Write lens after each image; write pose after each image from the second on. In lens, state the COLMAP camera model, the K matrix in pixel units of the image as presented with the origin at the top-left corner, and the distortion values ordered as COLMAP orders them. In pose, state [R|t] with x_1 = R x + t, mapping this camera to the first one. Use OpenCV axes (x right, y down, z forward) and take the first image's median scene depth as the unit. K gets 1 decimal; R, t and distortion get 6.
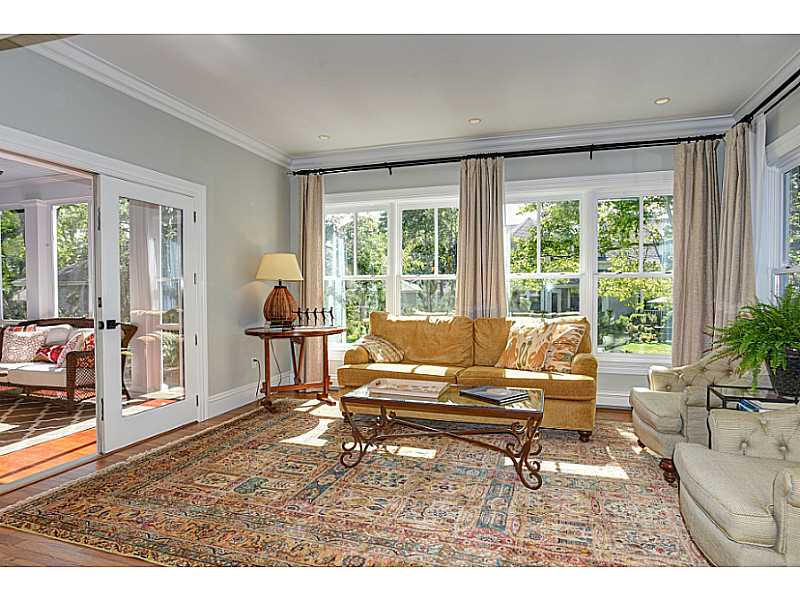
lens RADIAL K [[459.7, 0, 400.0], [0, 459.7, 300.0], [0, 0, 1]] dist [-0.035954, 0.015055]
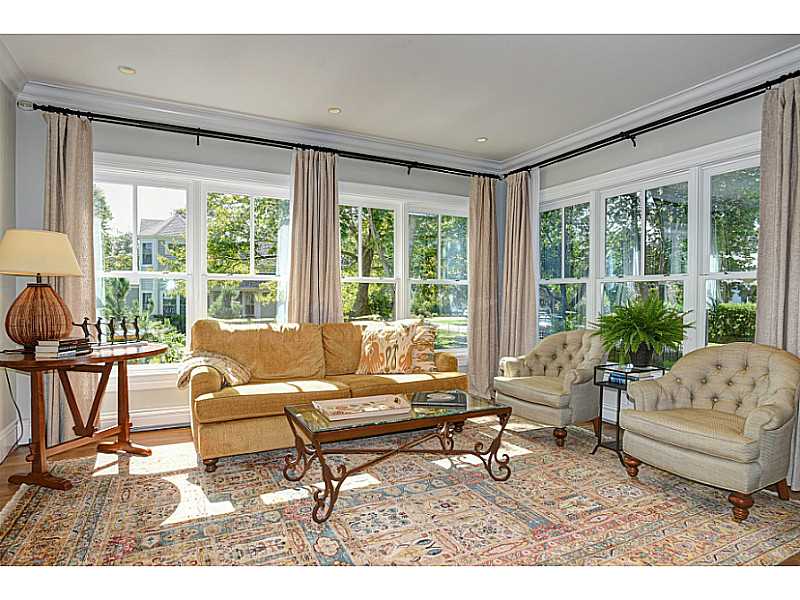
lens RADIAL K [[459.7, 0, 400.0], [0, 459.7, 300.0], [0, 0, 1]] dist [-0.035954, 0.015055]
pose [[0.709749, 0.000027, 0.704455, -0.392065], [0.005479, 0.999970, -0.005559, -0.002678], [-0.704434, 0.007805, 0.709727, 0.252280]]
